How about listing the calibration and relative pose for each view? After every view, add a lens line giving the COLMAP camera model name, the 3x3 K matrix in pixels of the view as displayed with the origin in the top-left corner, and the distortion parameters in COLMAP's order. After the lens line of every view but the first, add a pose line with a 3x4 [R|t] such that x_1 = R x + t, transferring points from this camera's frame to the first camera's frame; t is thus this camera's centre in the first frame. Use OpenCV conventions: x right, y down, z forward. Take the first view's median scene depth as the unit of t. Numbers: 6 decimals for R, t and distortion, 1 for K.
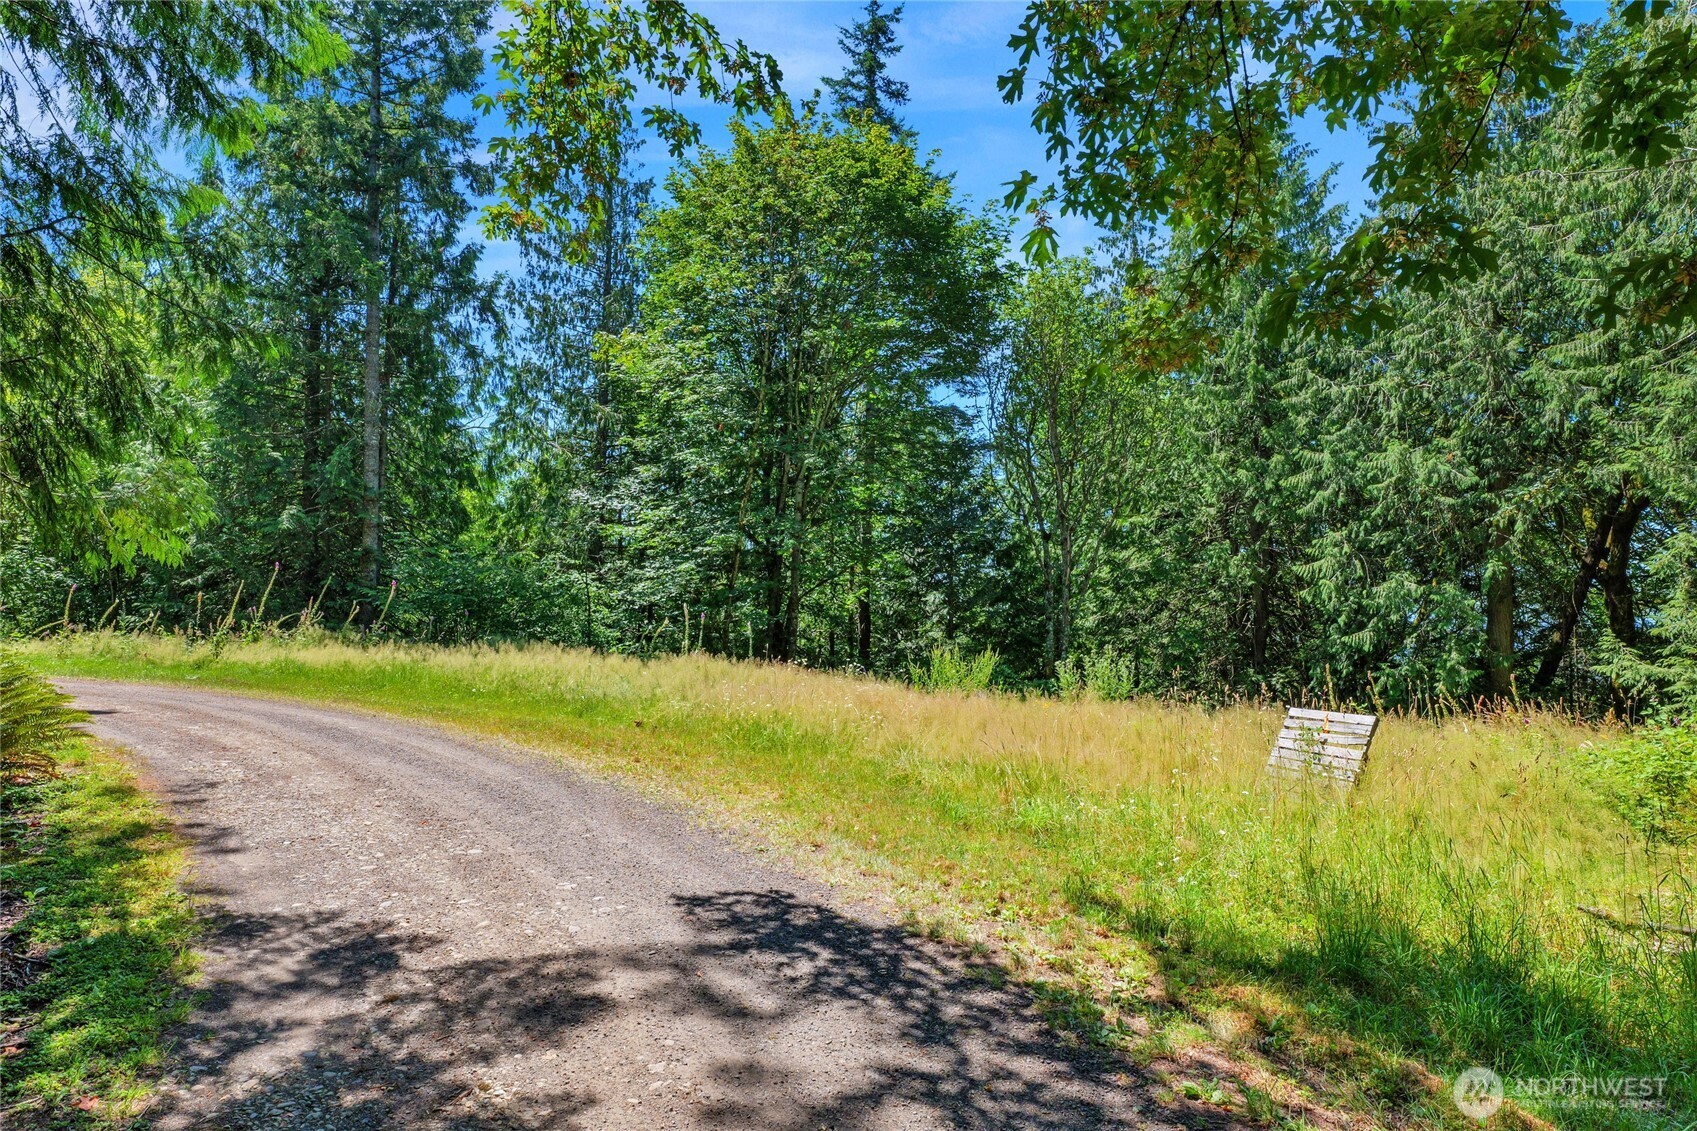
lens RADIAL K [[991.2, 0, 849.3], [0, 991.2, 569.2], [0, 0, 1]] dist [0.000510, -0.000643]
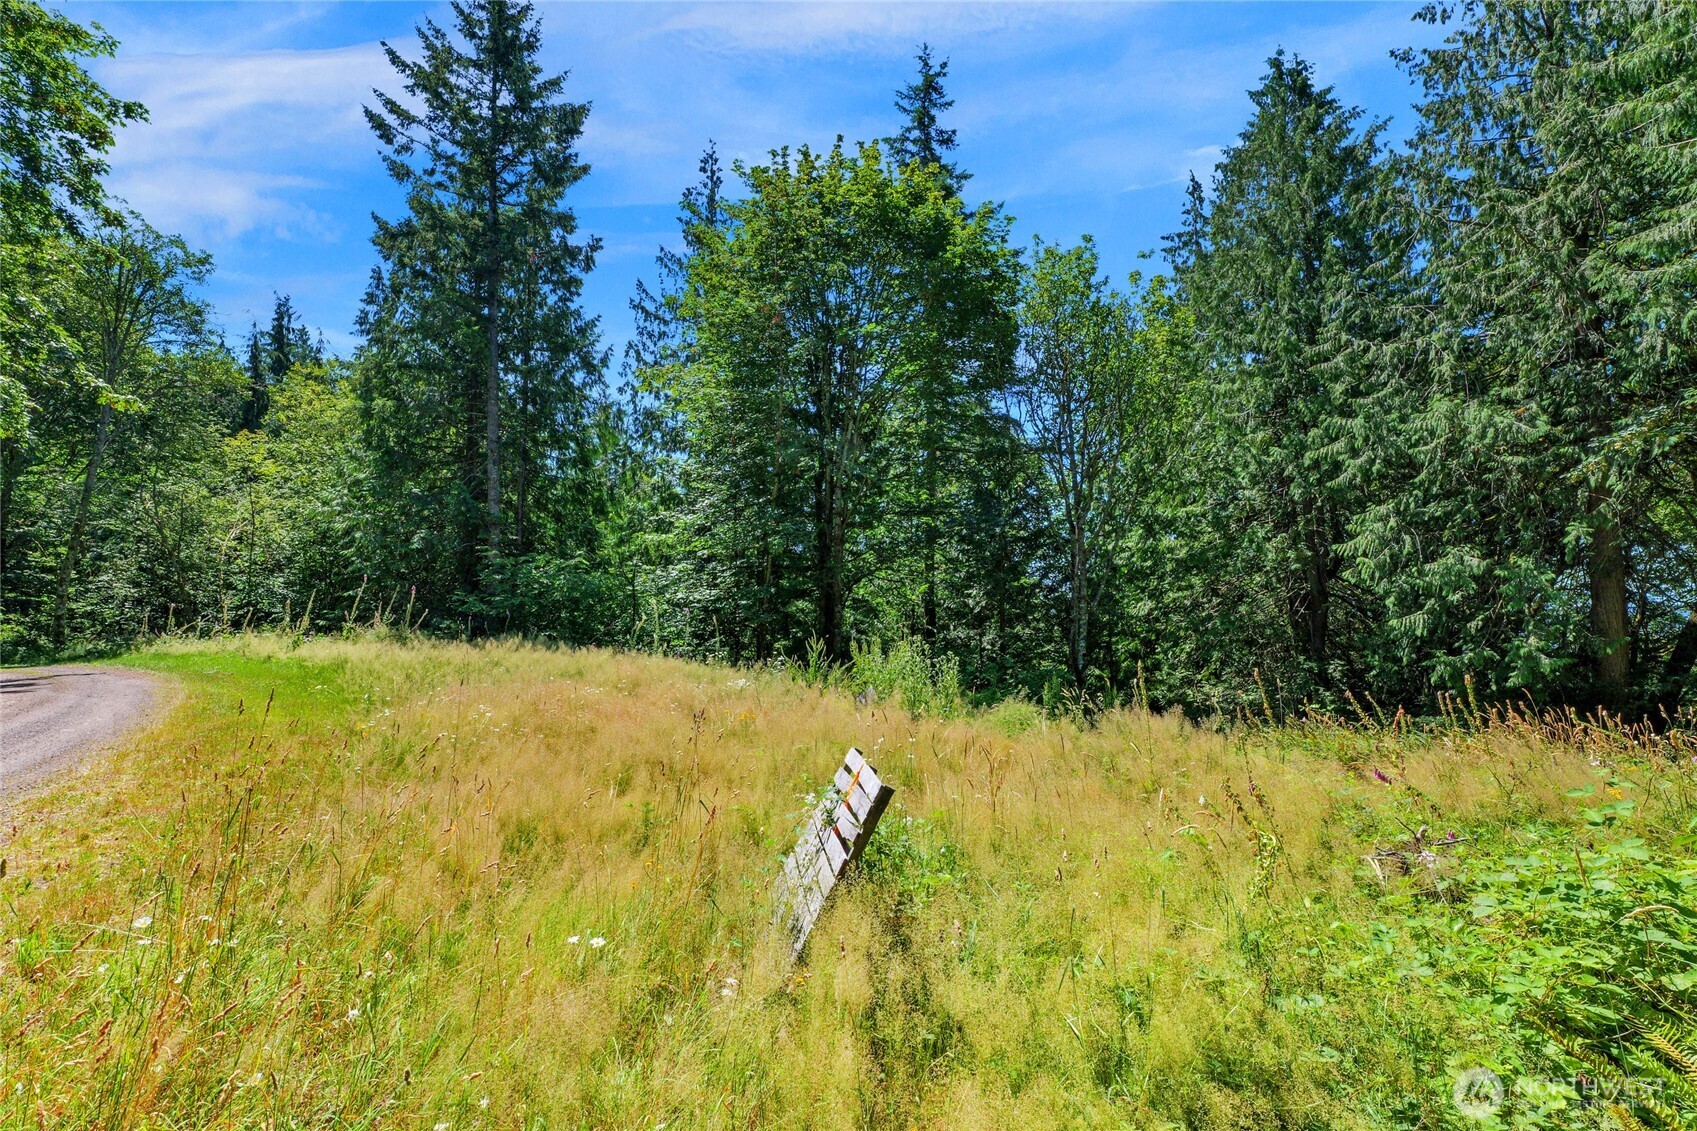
lens RADIAL K [[765.5, 0, 847.4], [0, 765.5, 562.3], [0, 0, 1]] dist [0.001813, 0.000500]
pose [[0.967353, -0.036333, -0.250816, 0.191489], [0.032009, 0.999261, -0.021299, 0.013883], [0.251404, 0.012575, 0.967800, 0.197605]]
